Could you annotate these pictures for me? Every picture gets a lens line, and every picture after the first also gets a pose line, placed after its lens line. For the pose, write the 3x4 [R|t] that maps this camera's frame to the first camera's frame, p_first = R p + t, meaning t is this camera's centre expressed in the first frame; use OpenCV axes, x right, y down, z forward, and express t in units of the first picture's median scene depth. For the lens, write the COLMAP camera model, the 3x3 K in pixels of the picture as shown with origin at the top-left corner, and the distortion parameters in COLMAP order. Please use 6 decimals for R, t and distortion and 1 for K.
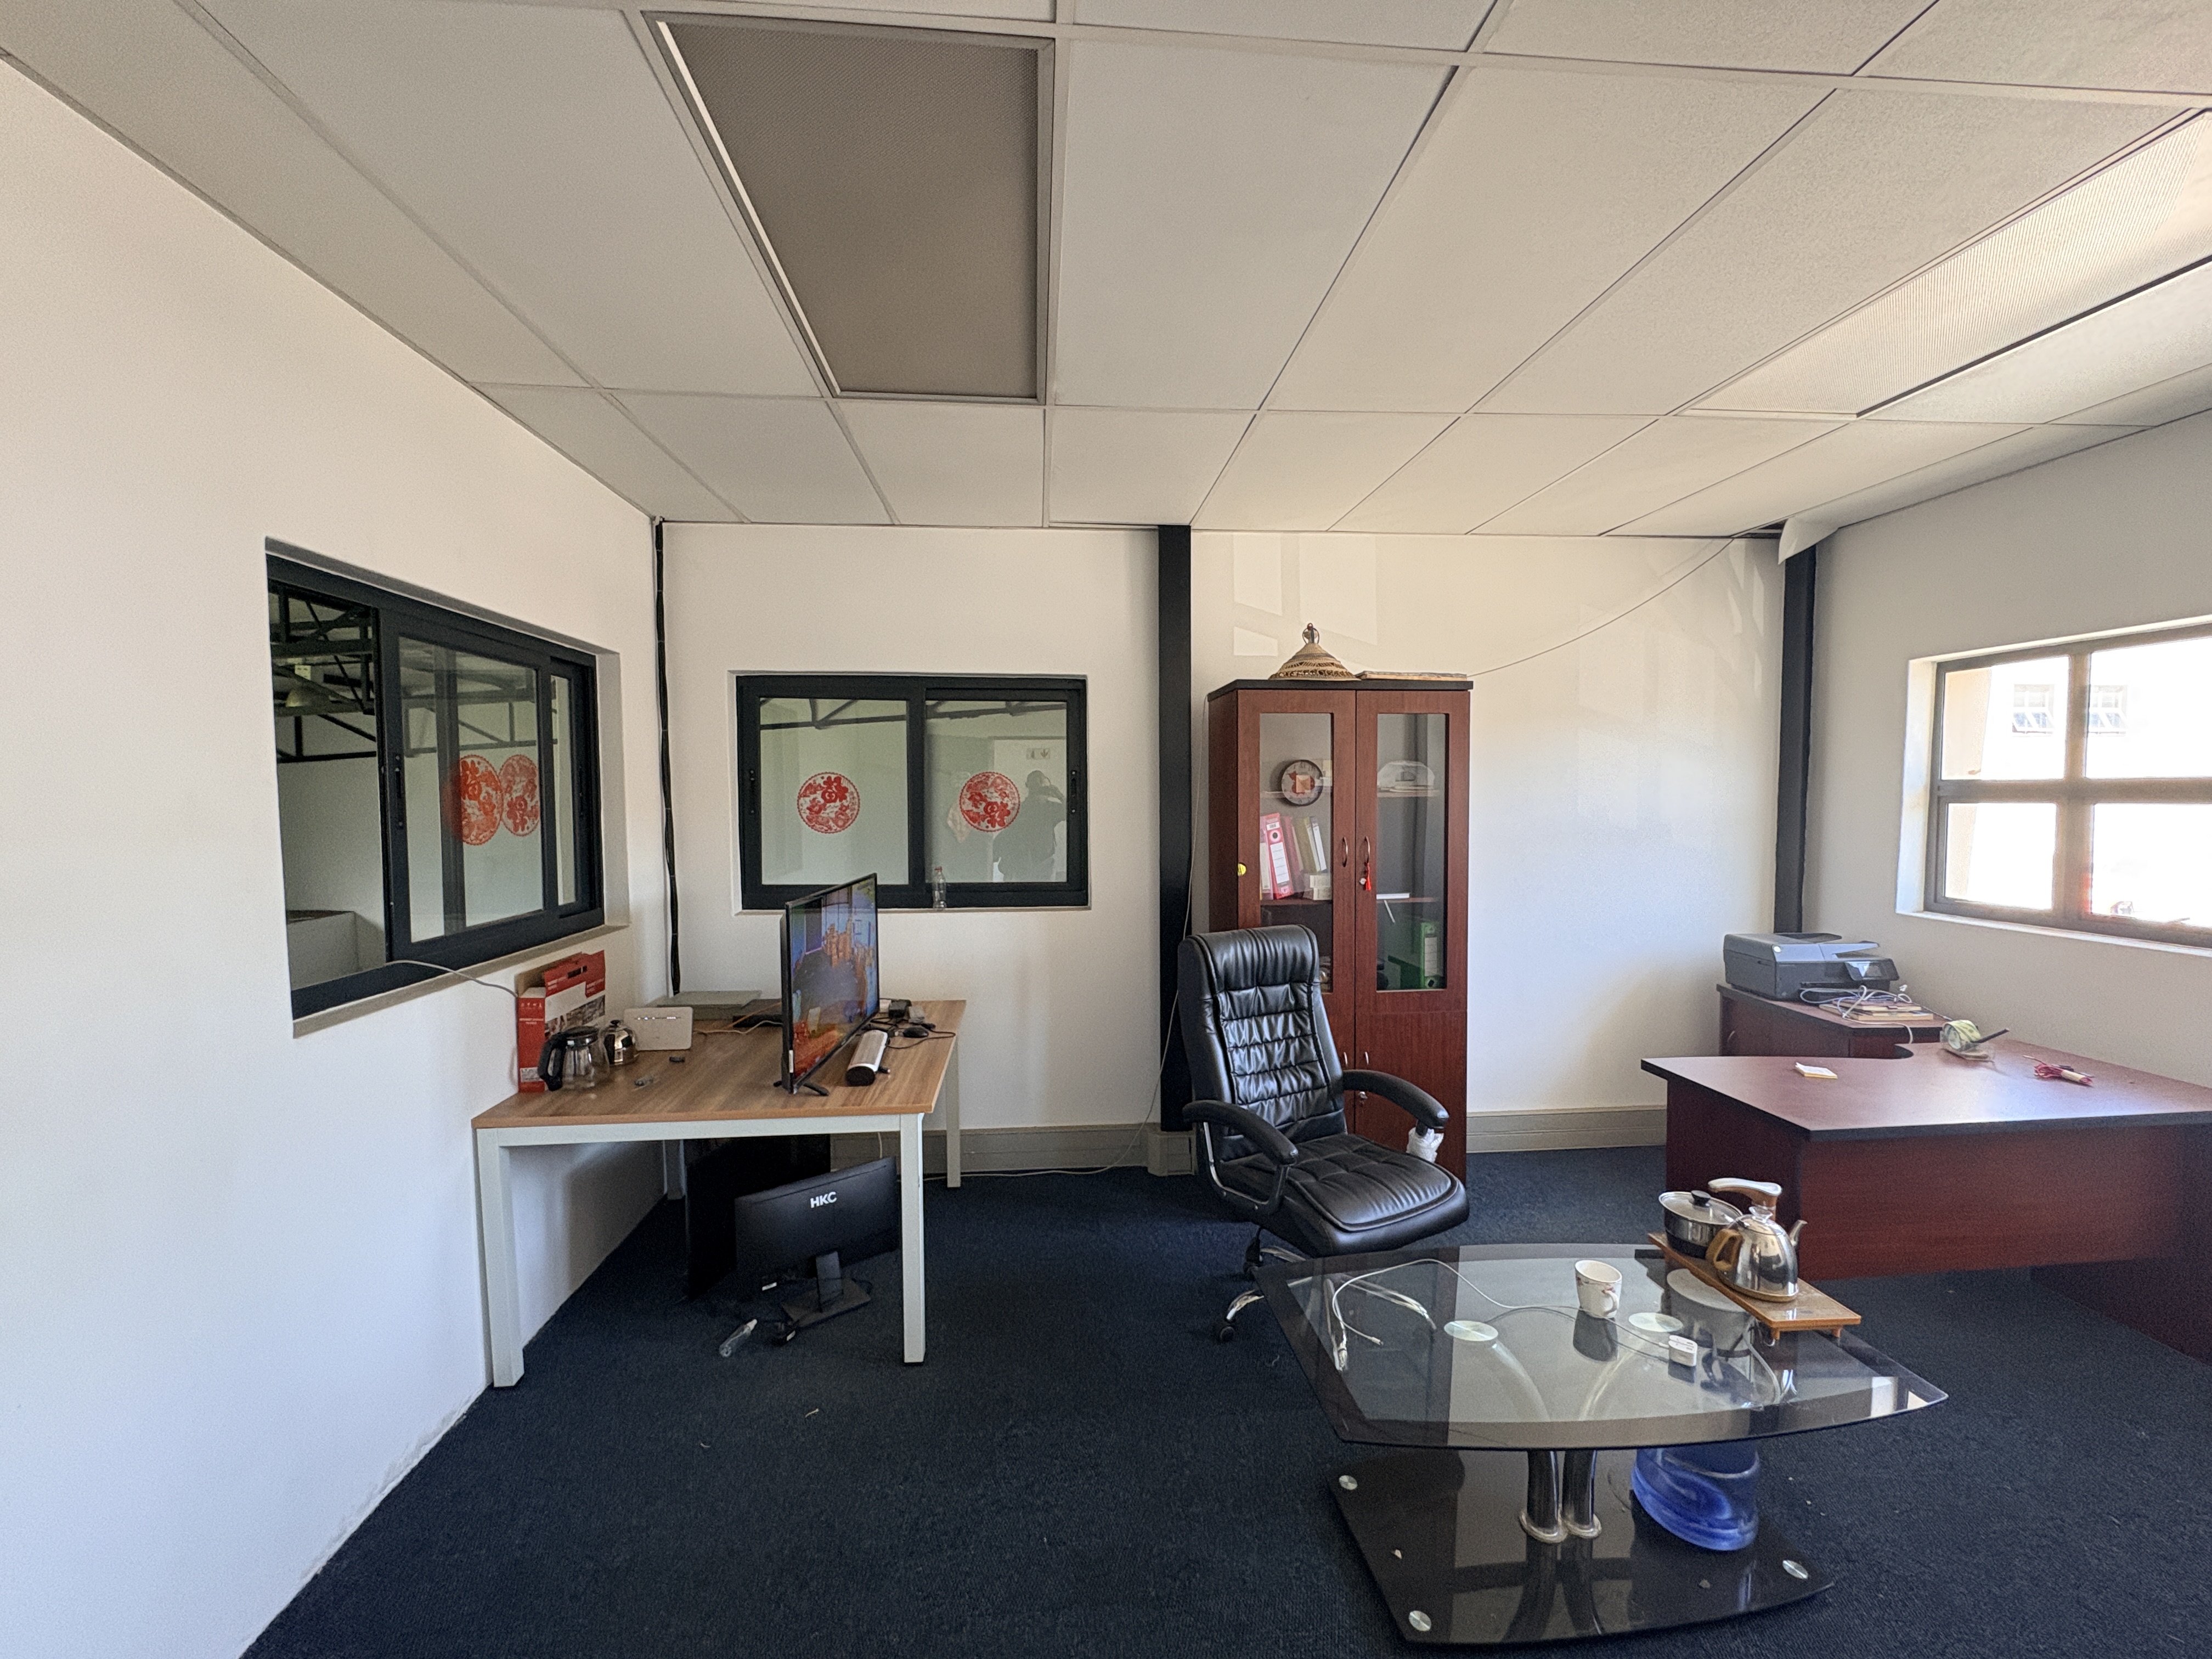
lens RADIAL K [[870.9, 0, 1106.0], [0, 870.9, 829.5], [0, 0, 1]] dist [-0.010848, -0.000092]
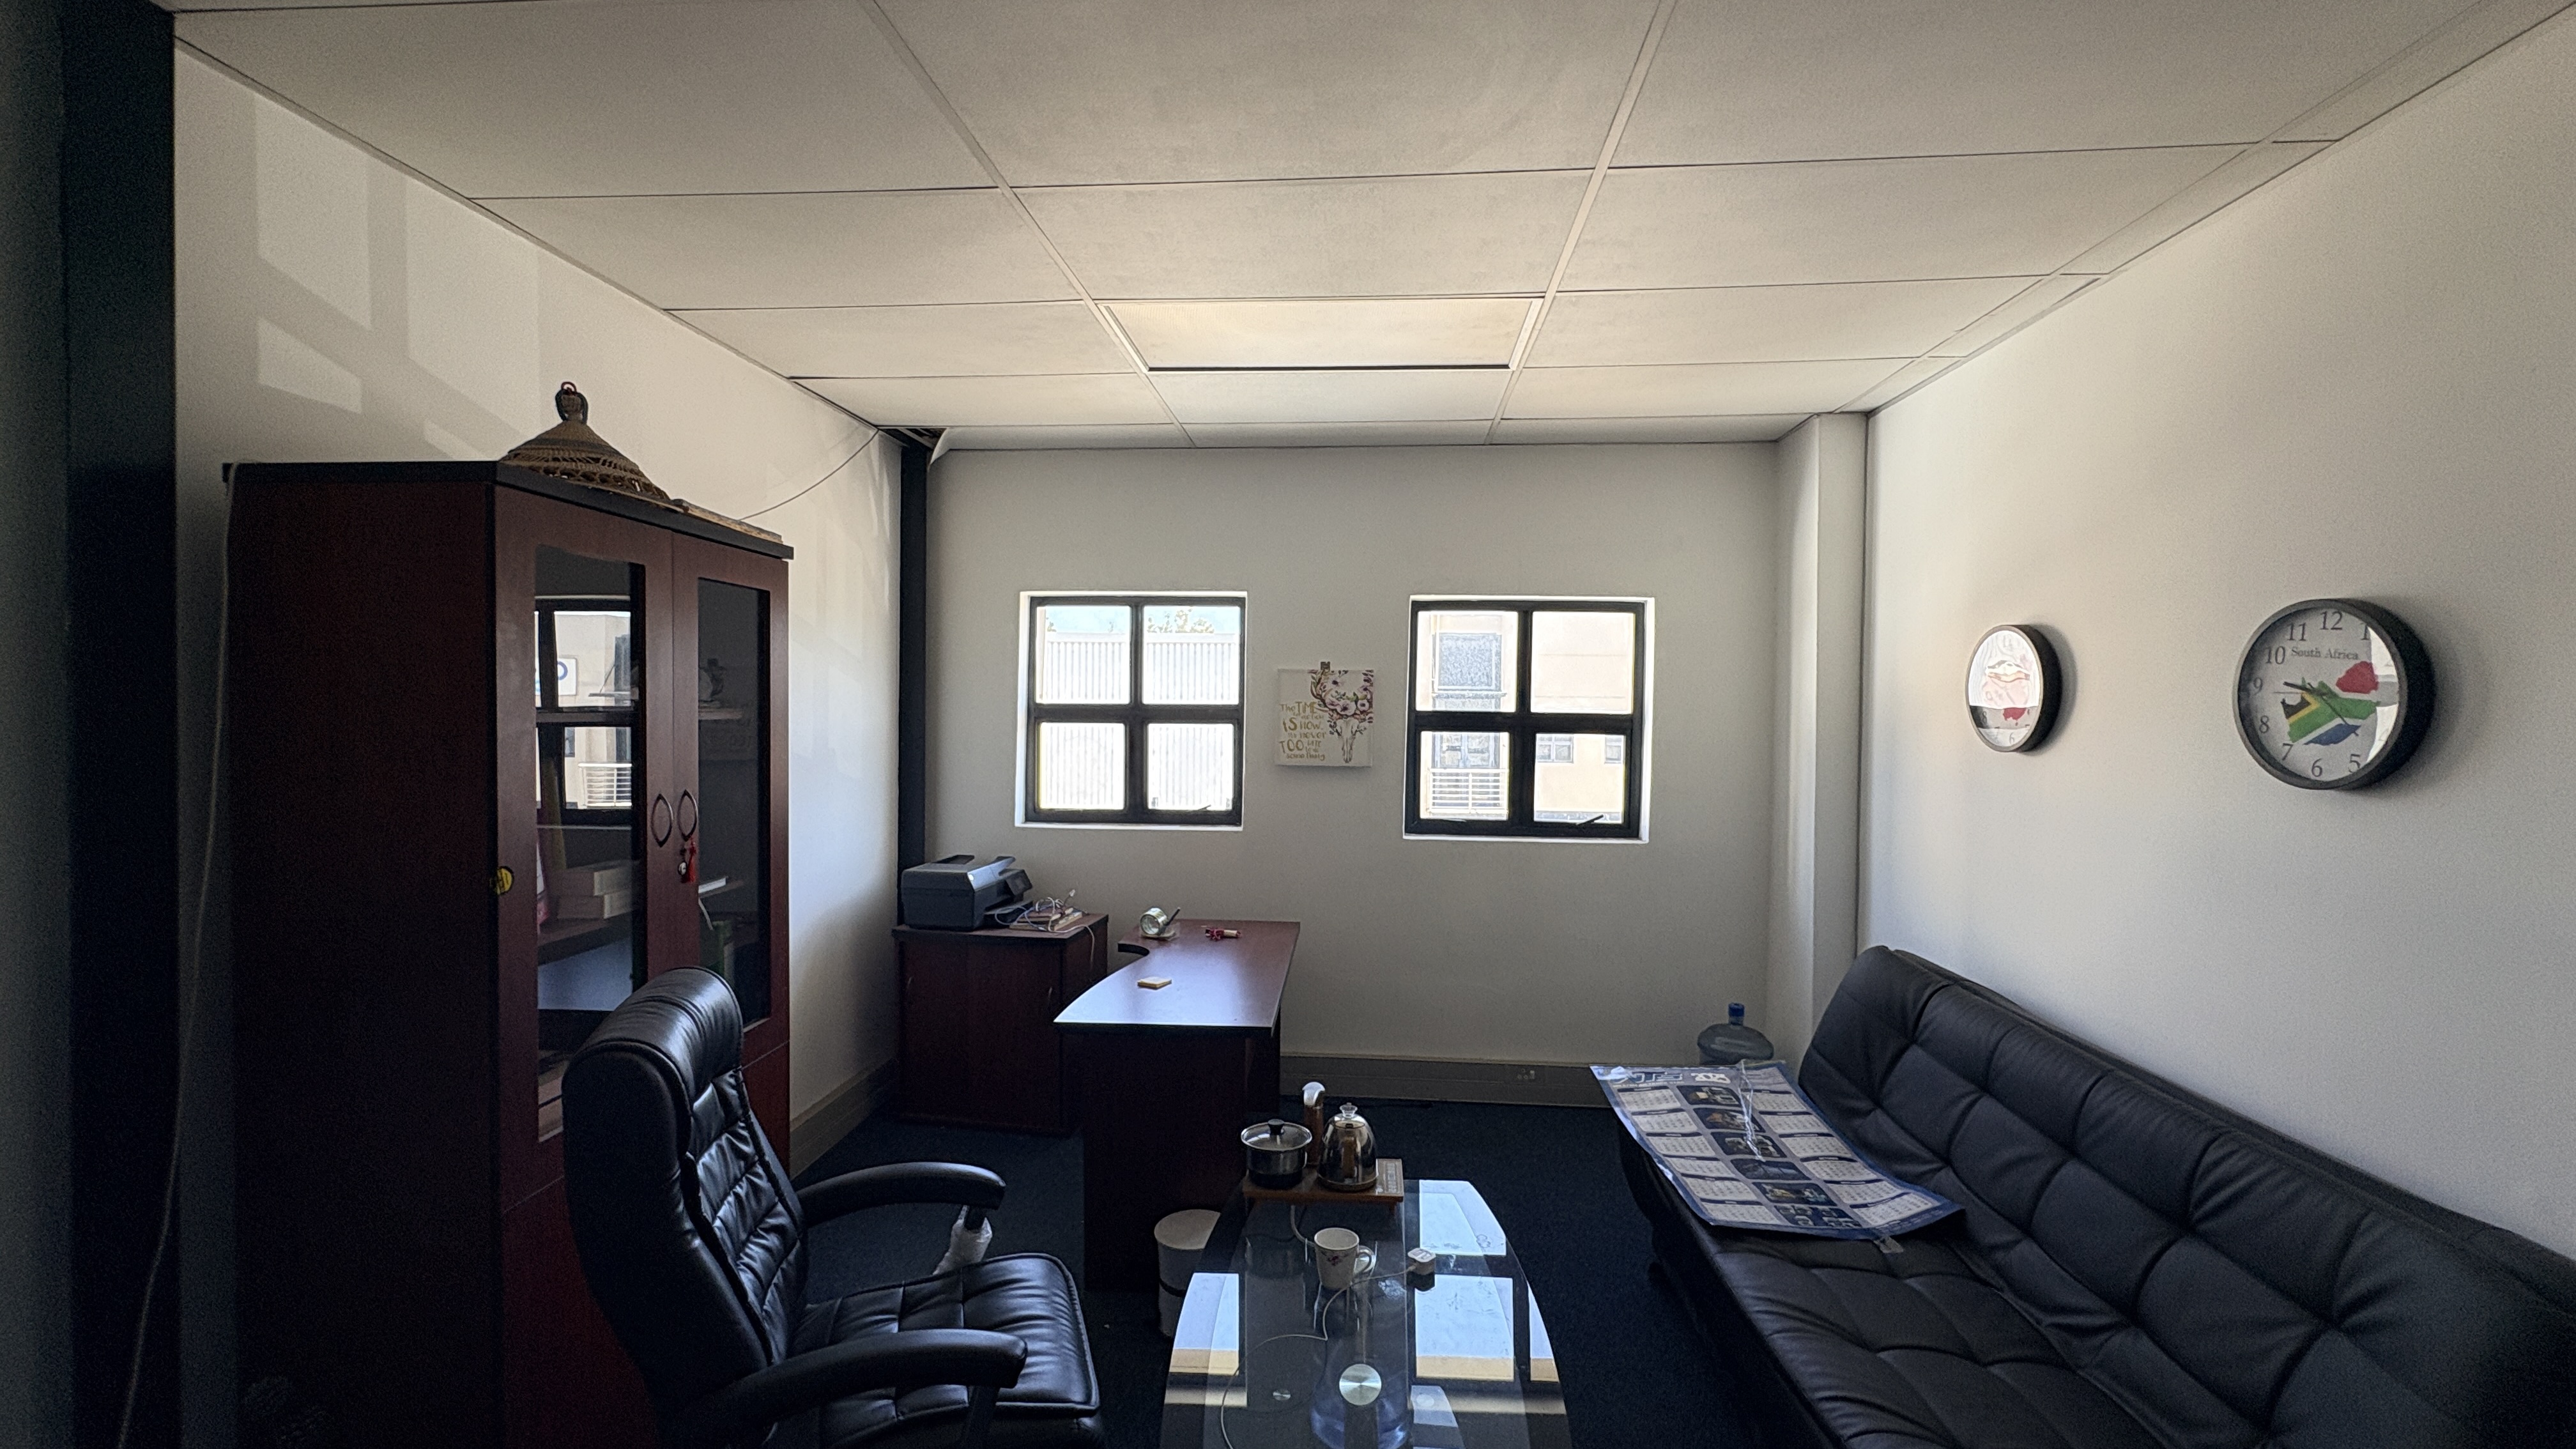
lens RADIAL K [[1020.9, 0, 1280.8], [0, 1020.9, 728.0], [0, 0, 1]] dist [-0.002394, 0.000265]
pose [[0.155436, -0.013902, 0.987748, -0.317523], [0.029622, 0.999517, 0.009406, -0.030178], [-0.987402, 0.027797, 0.155773, 0.538054]]
